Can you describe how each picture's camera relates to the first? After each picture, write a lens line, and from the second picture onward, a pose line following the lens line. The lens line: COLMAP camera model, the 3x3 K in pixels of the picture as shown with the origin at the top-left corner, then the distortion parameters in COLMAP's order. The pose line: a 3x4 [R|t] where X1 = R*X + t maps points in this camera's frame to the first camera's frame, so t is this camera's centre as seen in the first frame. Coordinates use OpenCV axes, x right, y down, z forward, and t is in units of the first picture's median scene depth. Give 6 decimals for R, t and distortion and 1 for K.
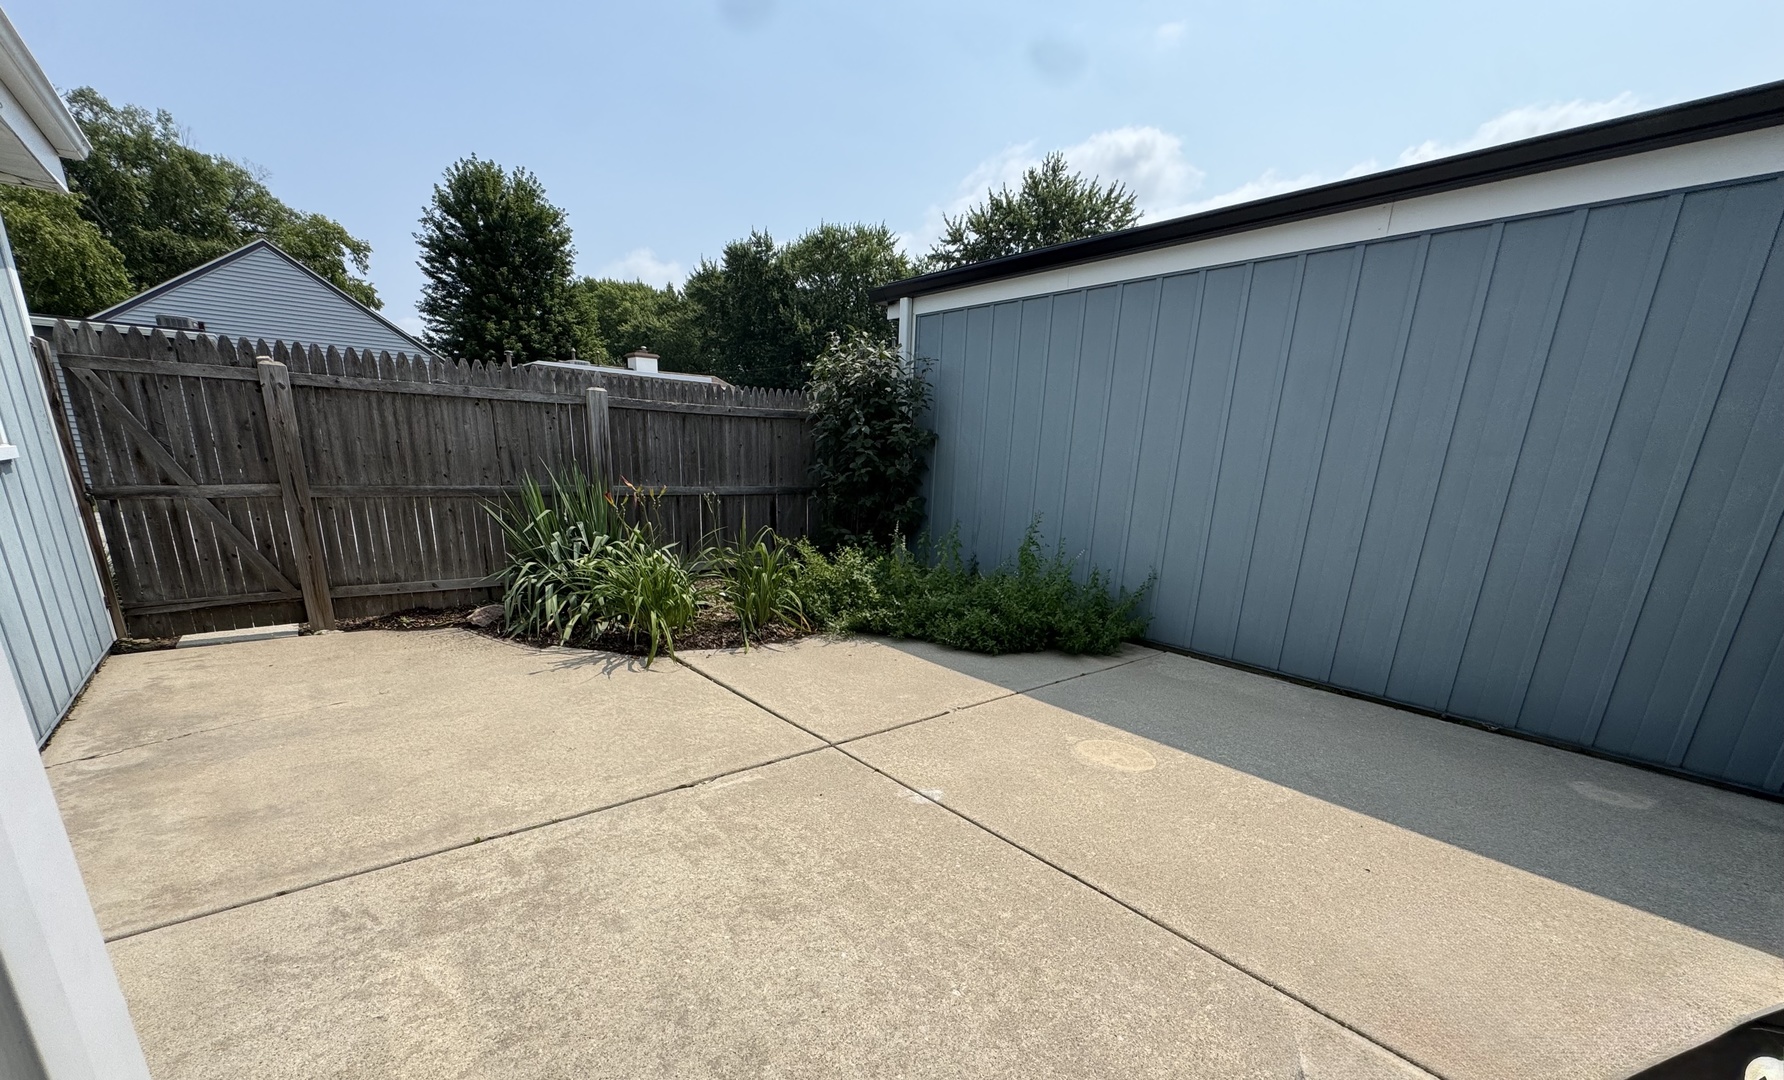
lens RADIAL K [[684.5, 0, 882.9], [0, 684.5, 657.5], [0, 0, 1]] dist [-0.001156, -0.000133]
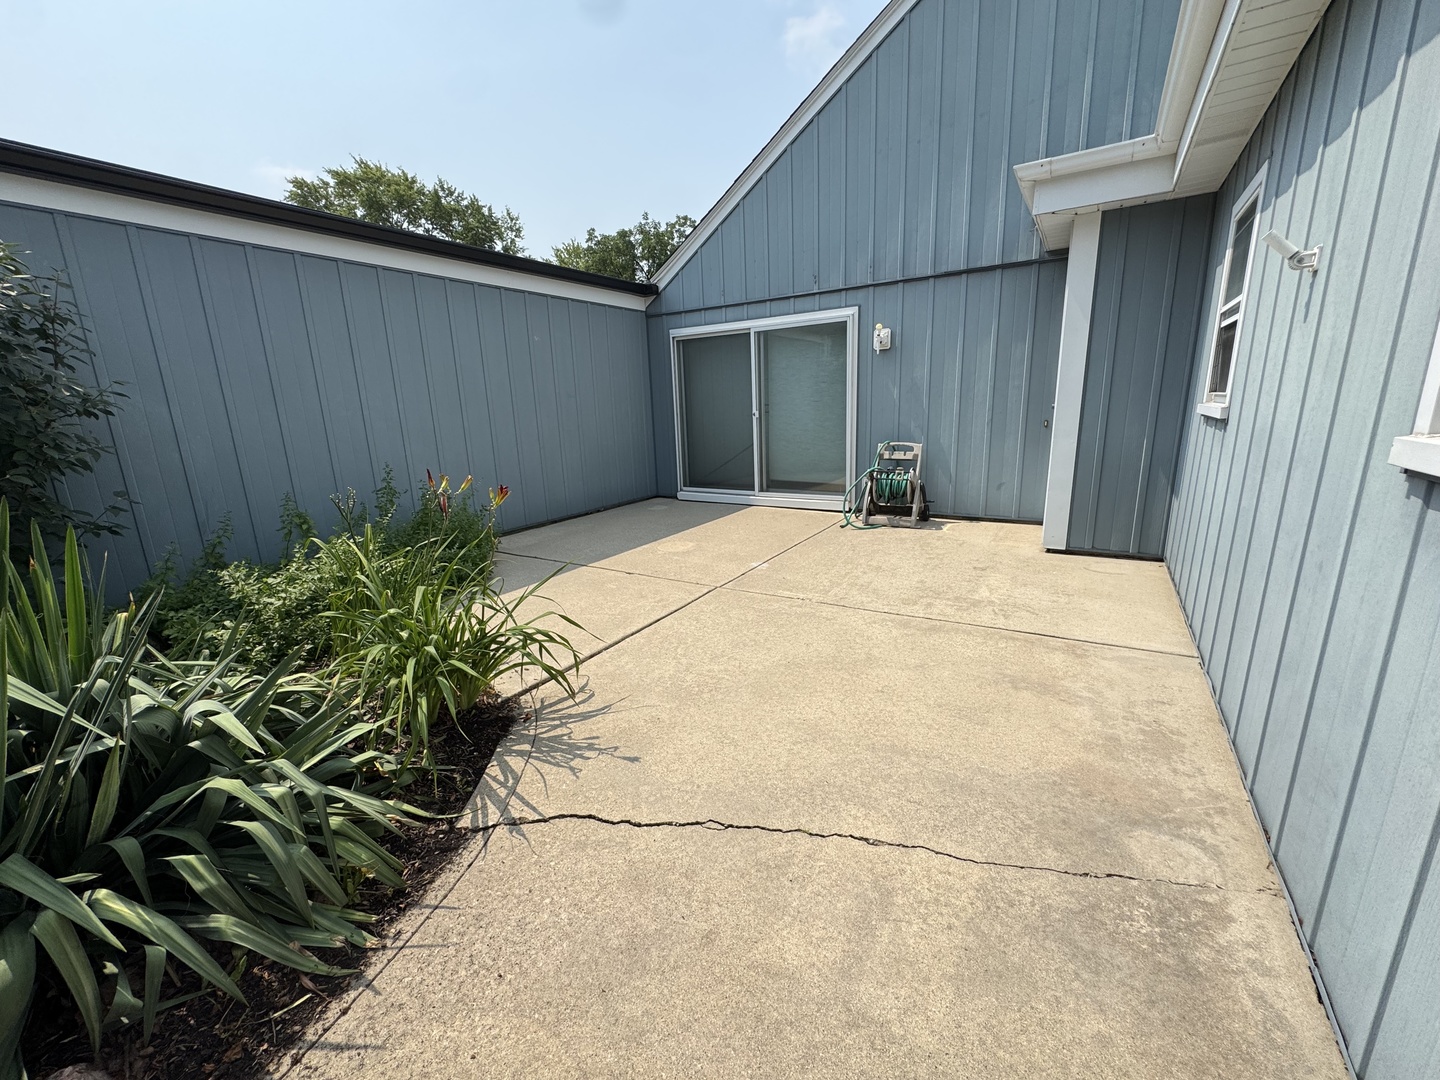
lens RADIAL K [[581.2, 0, 715.1], [0, 581.2, 539.0], [0, 0, 1]] dist [-0.008477, -0.000126]
pose [[-0.293260, -0.244521, 0.924234, -1.434376], [0.297968, 0.895208, 0.331388, -0.462671], [-0.908413, 0.372575, -0.189669, 1.395442]]
